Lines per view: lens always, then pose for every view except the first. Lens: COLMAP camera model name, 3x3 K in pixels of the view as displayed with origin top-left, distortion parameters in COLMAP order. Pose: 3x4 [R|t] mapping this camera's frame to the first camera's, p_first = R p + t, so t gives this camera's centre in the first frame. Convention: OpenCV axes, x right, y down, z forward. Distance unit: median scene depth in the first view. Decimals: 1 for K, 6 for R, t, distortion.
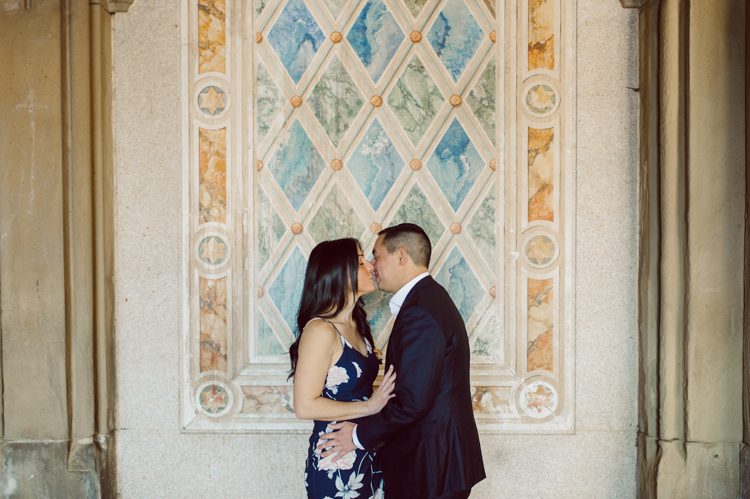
lens RADIAL K [[815.3, 0, 375.2], [0, 815.3, 252.5], [0, 0, 1]] dist [0.003678, 0.000000]
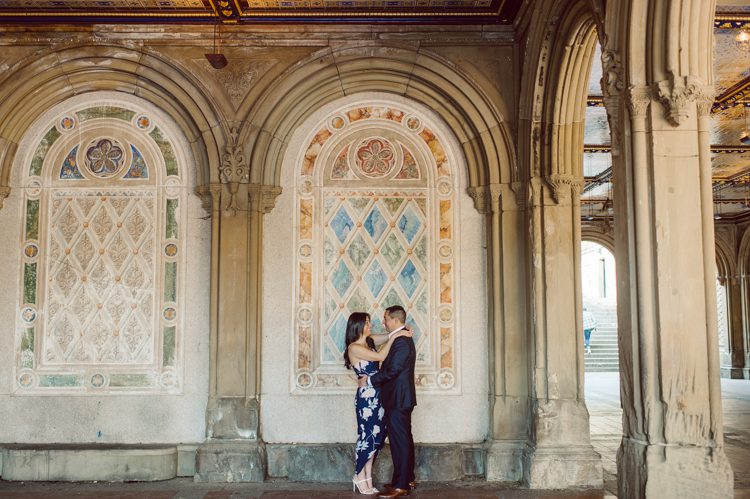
lens RADIAL K [[815.3, 0, 373.3], [0, 815.3, 228.9], [0, 0, 1]] dist [0.003678, 0.000000]
pose [[0.999893, 0.003709, 0.014185, -0.039787], [-0.002451, 0.996143, -0.087712, -0.044043], [-0.014456, 0.087668, 0.996045, -1.349103]]
